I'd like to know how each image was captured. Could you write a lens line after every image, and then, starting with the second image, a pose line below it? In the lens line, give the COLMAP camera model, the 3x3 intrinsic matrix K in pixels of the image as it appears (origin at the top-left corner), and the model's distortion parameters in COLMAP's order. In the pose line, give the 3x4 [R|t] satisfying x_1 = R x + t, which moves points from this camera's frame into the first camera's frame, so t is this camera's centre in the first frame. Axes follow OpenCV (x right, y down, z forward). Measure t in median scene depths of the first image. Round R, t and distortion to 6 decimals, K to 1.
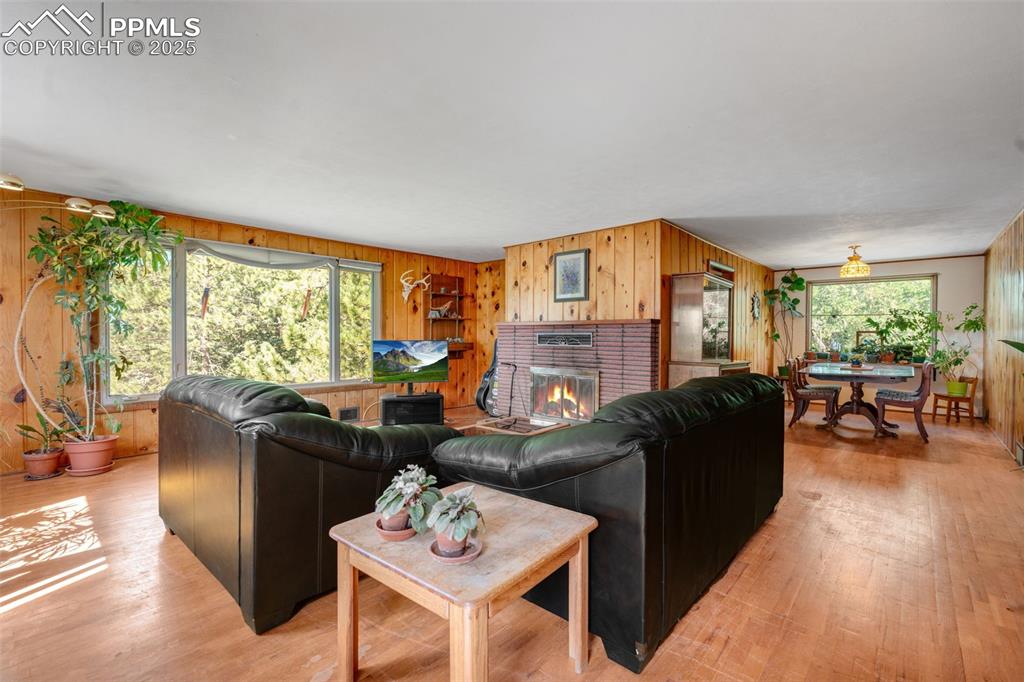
lens RADIAL K [[442.7, 0, 512.0], [0, 442.7, 341.0], [0, 0, 1]] dist [-0.000555, -0.000118]
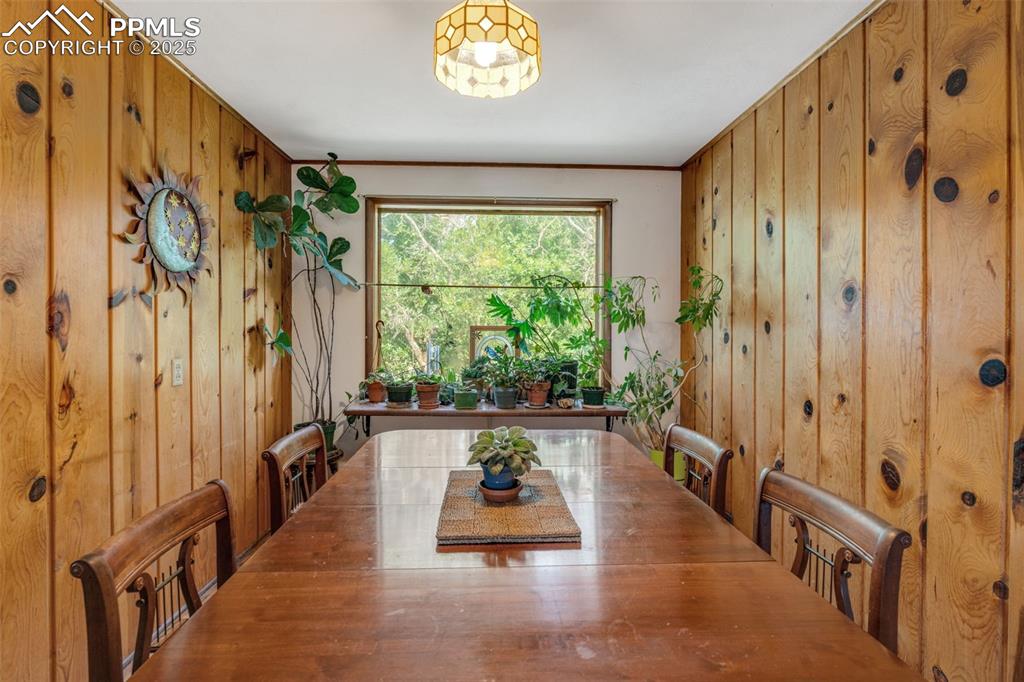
lens RADIAL K [[442.7, 0, 512.0], [0, 442.7, 341.0], [0, 0, 1]] dist [-0.000555, -0.000118]
pose [[0.719745, -0.006139, 0.694212, 0.511832], [0.009510, 0.999954, -0.001017, -0.007751], [-0.694174, 0.007334, 0.719770, 0.666218]]
